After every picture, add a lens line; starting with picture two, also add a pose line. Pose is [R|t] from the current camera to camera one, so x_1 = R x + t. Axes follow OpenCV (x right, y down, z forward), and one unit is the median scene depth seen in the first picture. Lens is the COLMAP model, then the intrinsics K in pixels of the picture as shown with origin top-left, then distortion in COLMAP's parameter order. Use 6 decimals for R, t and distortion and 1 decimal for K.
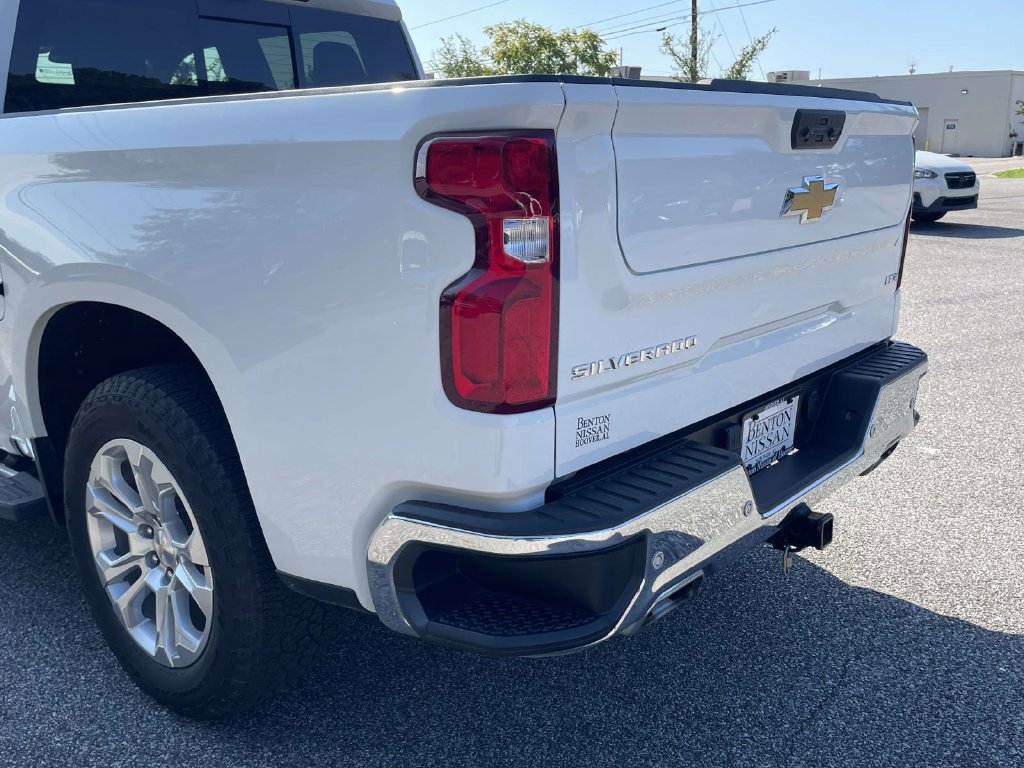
lens RADIAL K [[929.8, 0, 508.3], [0, 929.8, 384.6], [0, 0, 1]] dist [0.052201, -0.004221]
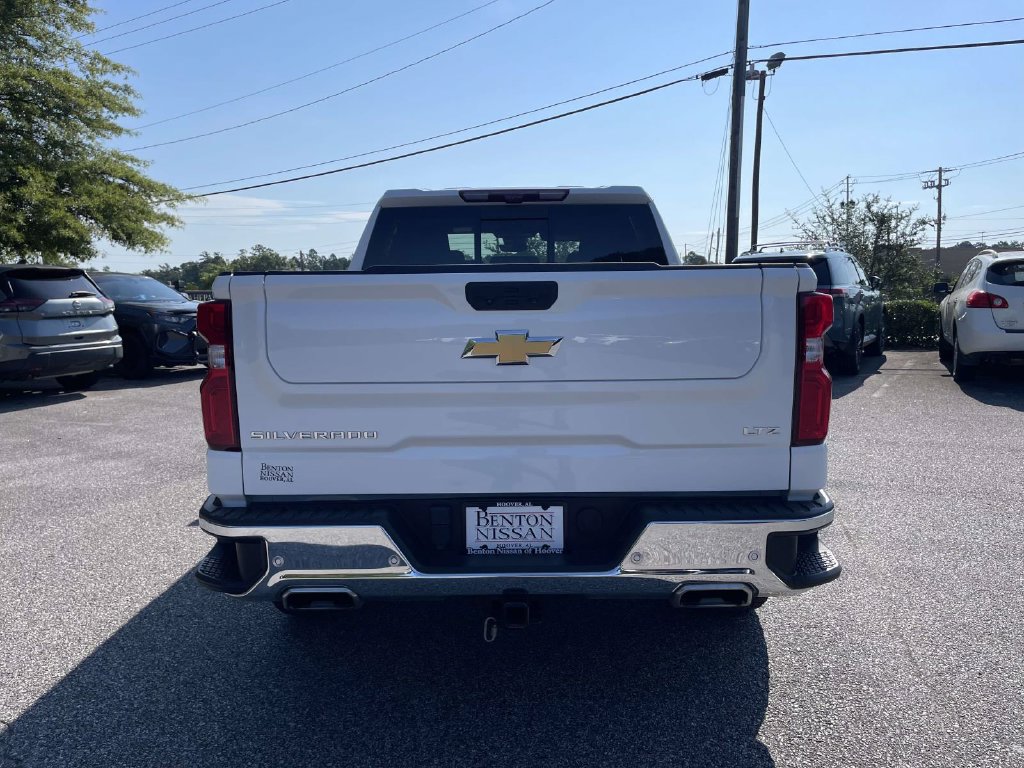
lens RADIAL K [[769.9, 0, 510.4], [0, 769.9, 382.5], [0, 0, 1]] dist [0.046423, -0.060134]
pose [[0.640889, 0.089205, -0.762433, 1.042781], [-0.177716, 0.983483, -0.034317, -0.102913], [0.746779, 0.157490, 0.646156, 0.291245]]
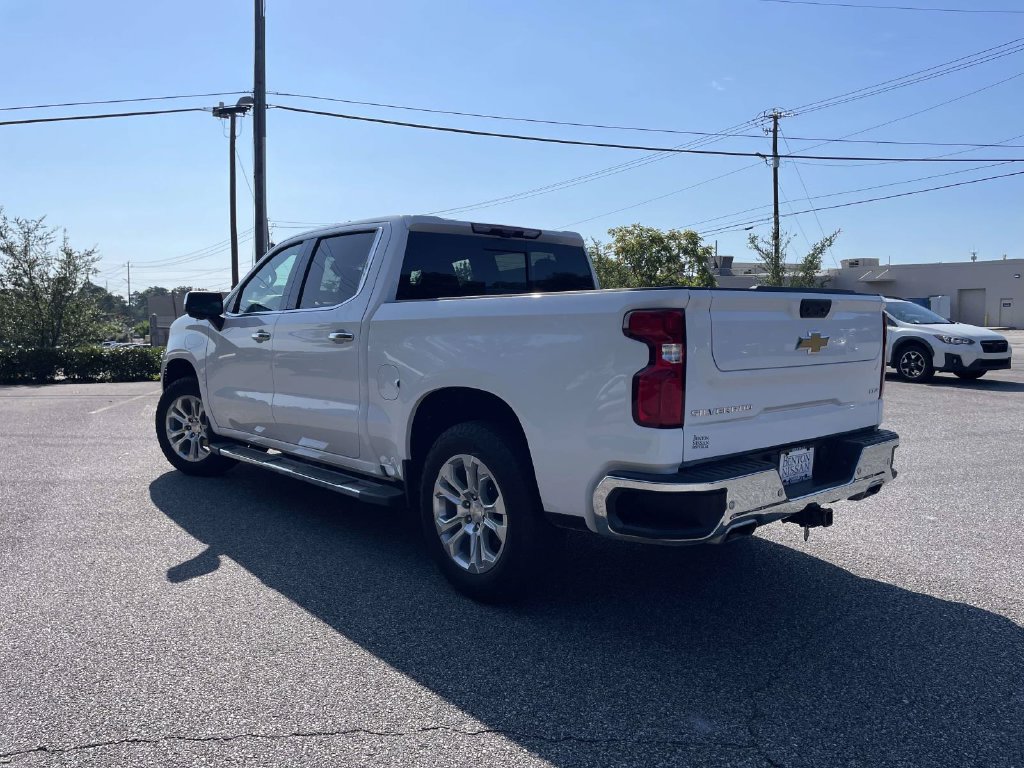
lens RADIAL K [[769.9, 0, 494.8], [0, 769.9, 380.0], [0, 0, 1]] dist [0.046423, -0.060134]
pose [[0.986869, 0.018325, -0.160479, -0.071065], [-0.044973, 0.985428, -0.164038, 0.165007], [0.155134, 0.169101, 0.973313, -0.630393]]
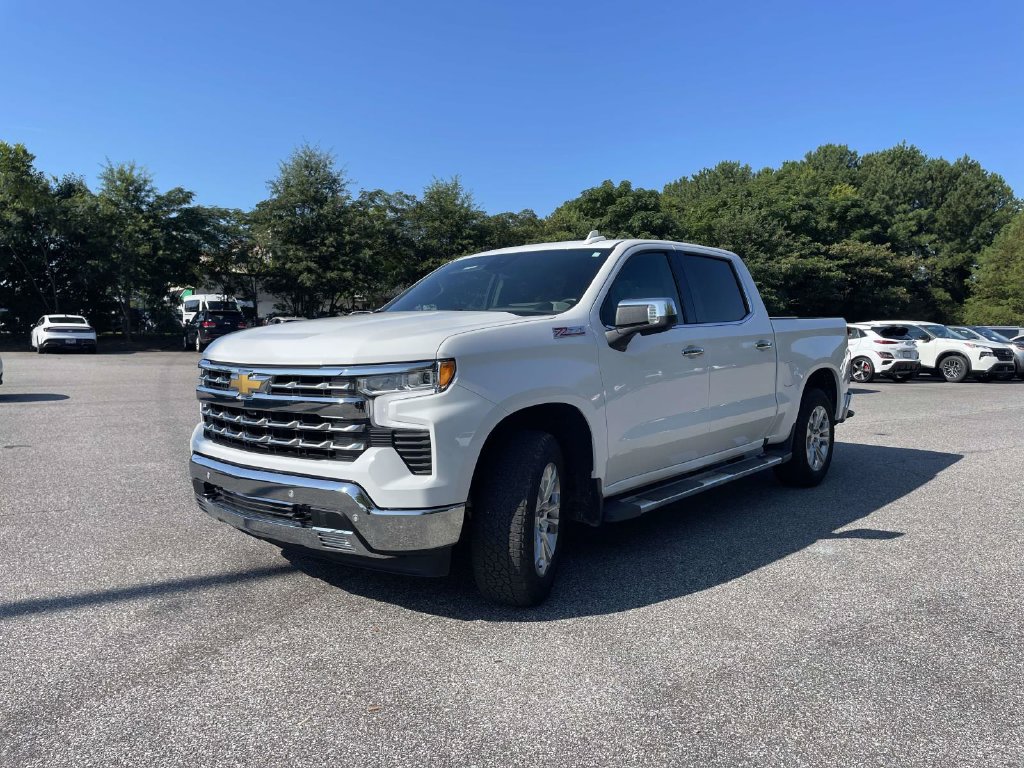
lens RADIAL K [[769.9, 0, 511.8], [0, 769.9, 385.3], [0, 0, 1]] dist [0.046423, -0.060134]
pose [[-0.017738, -0.064241, 0.997777, -3.305159], [0.245863, 0.967012, 0.066631, -0.499797], [-0.969142, 0.246498, -0.001358, 2.063787]]
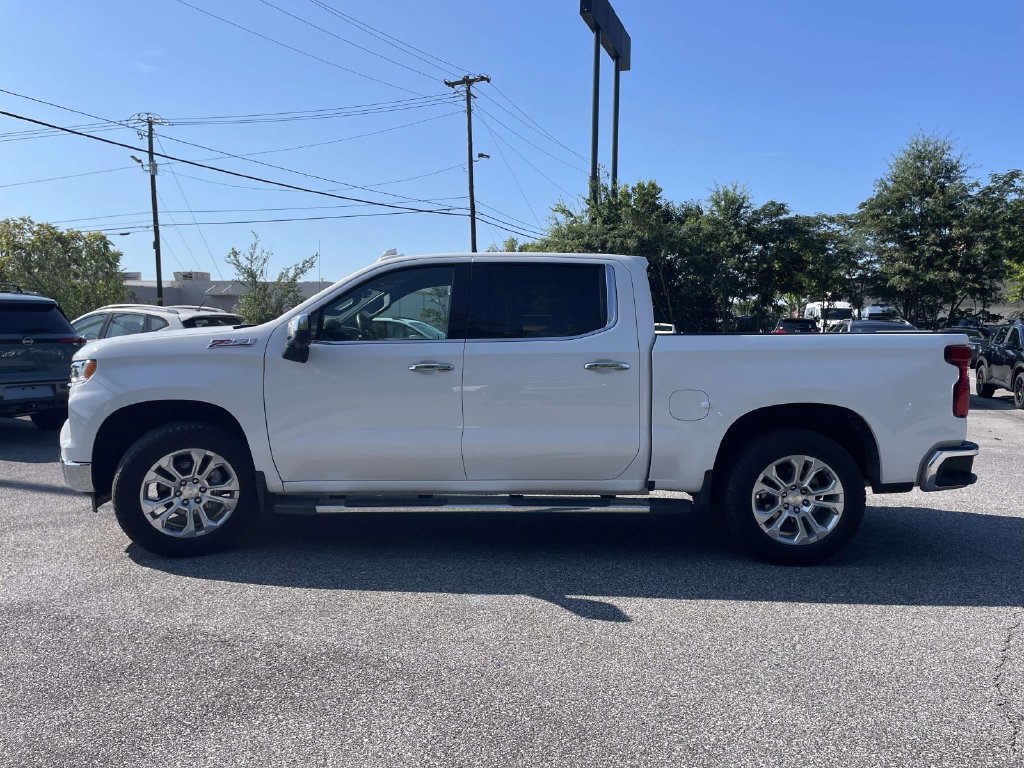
lens RADIAL K [[769.9, 0, 507.5], [0, 769.9, 387.8], [0, 0, 1]] dist [0.046423, -0.060134]
pose [[0.758762, -0.030970, 0.650631, -2.330386], [0.144050, 0.982115, -0.121241, 0.018848], [-0.635240, 0.185716, 0.749653, -0.143026]]
